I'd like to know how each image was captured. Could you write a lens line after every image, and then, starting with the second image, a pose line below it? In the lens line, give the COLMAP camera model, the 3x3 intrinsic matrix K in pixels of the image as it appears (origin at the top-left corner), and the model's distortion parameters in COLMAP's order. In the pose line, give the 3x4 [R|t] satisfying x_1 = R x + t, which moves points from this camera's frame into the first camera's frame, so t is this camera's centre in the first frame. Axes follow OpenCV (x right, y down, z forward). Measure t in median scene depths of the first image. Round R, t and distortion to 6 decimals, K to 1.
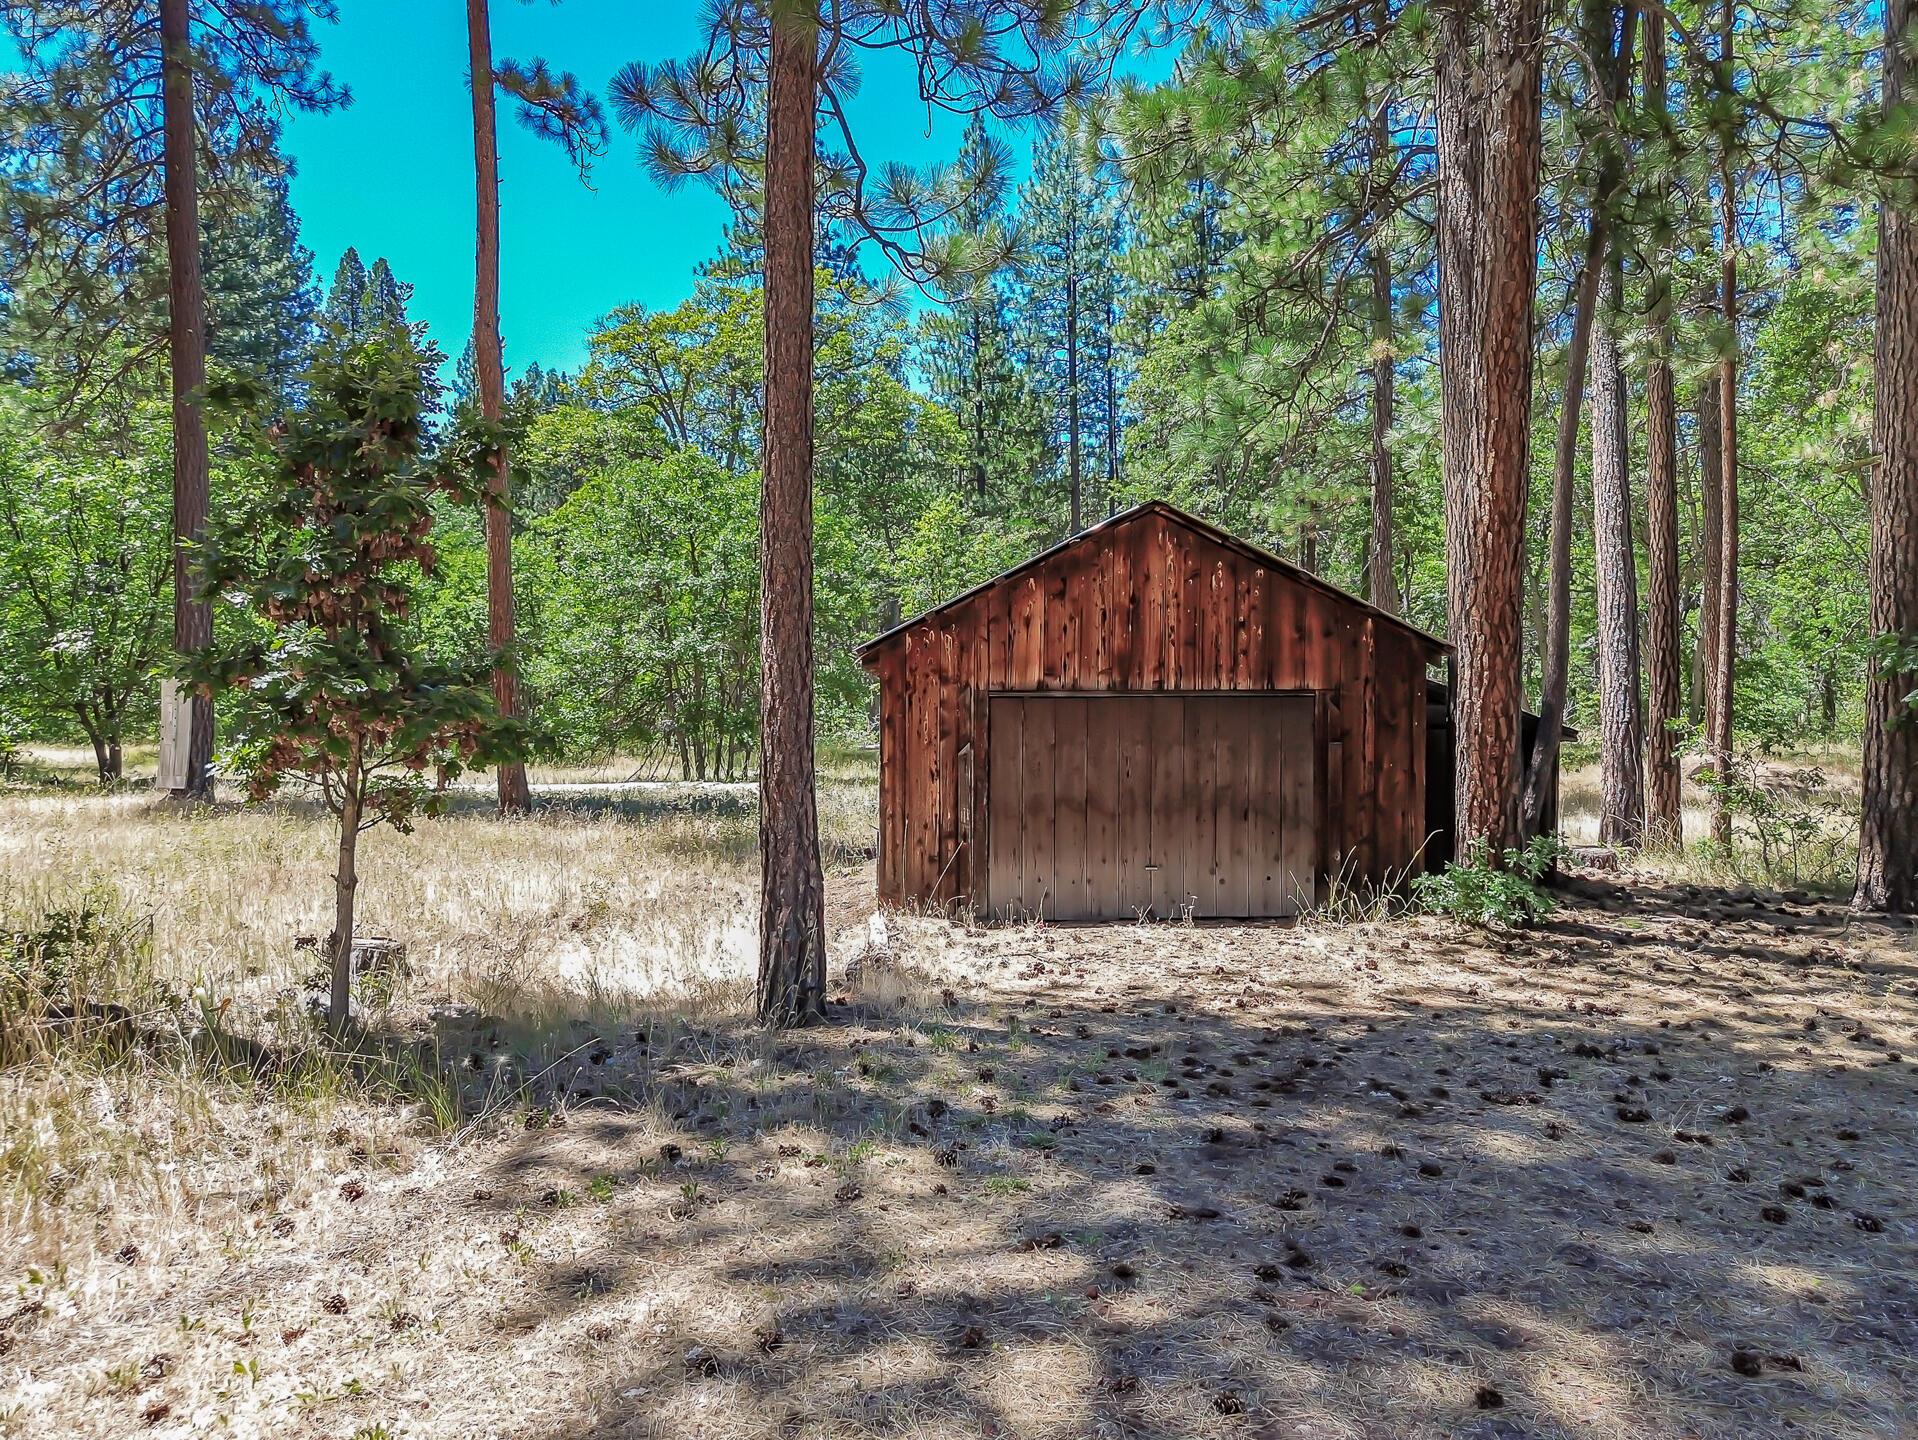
lens RADIAL K [[1382.4, 0, 959.0], [0, 1382.4, 720.0], [0, 0, 1]] dist [0.073729, -0.068571]
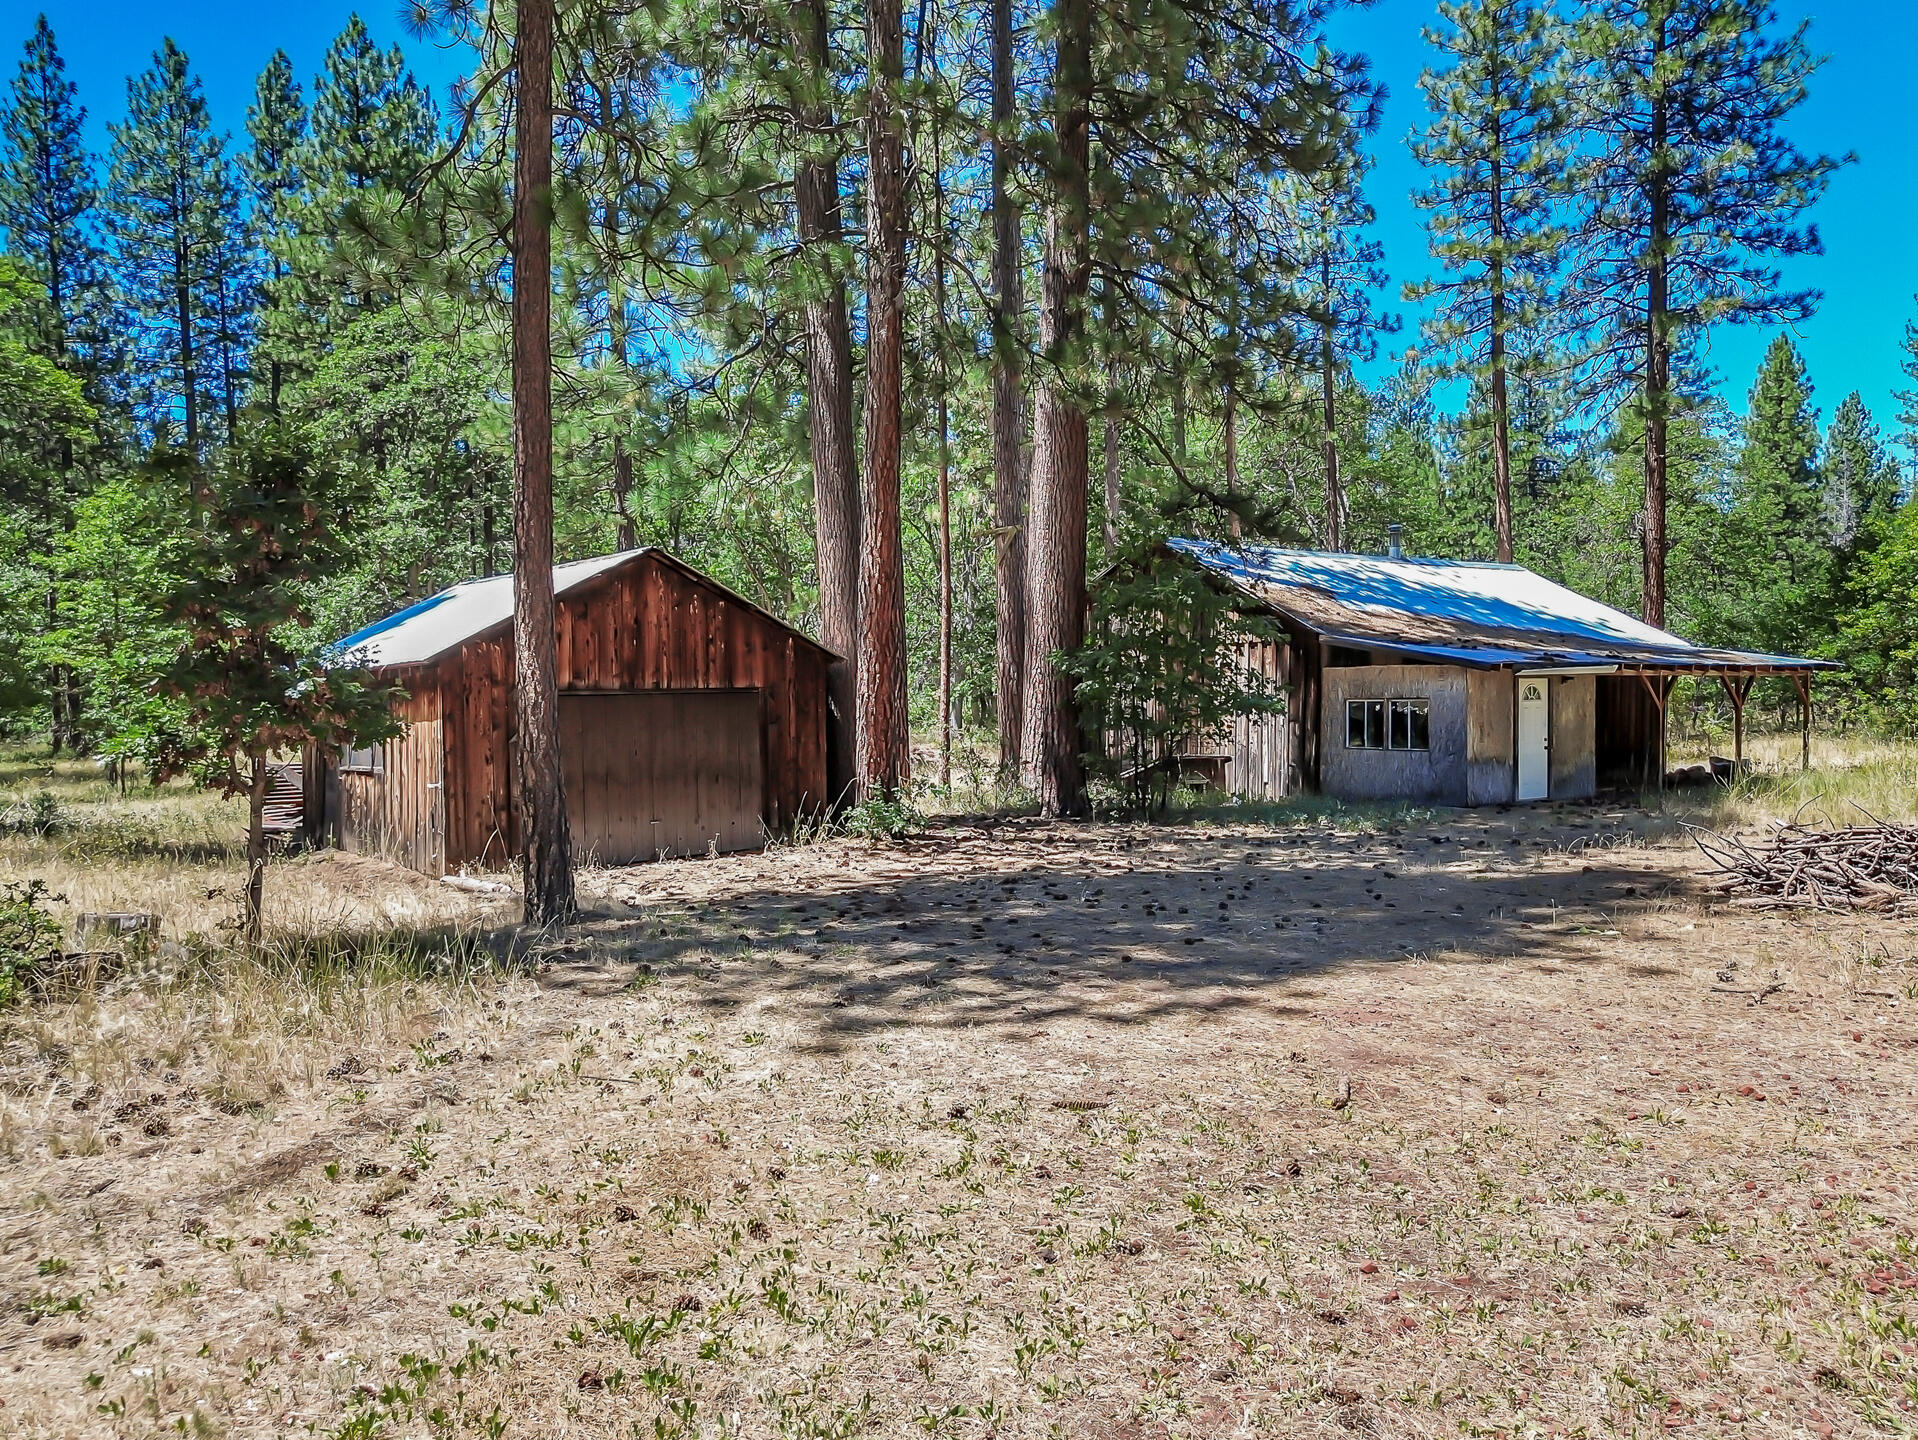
lens RADIAL K [[1382.4, 0, 959.0], [0, 1382.4, 720.0], [0, 0, 1]] dist [0.073729, -0.068571]
pose [[0.804031, -0.022519, 0.594161, -0.417336], [0.022735, 0.999716, 0.007123, 0.005578], [-0.594153, 0.007781, 0.804315, -0.252021]]
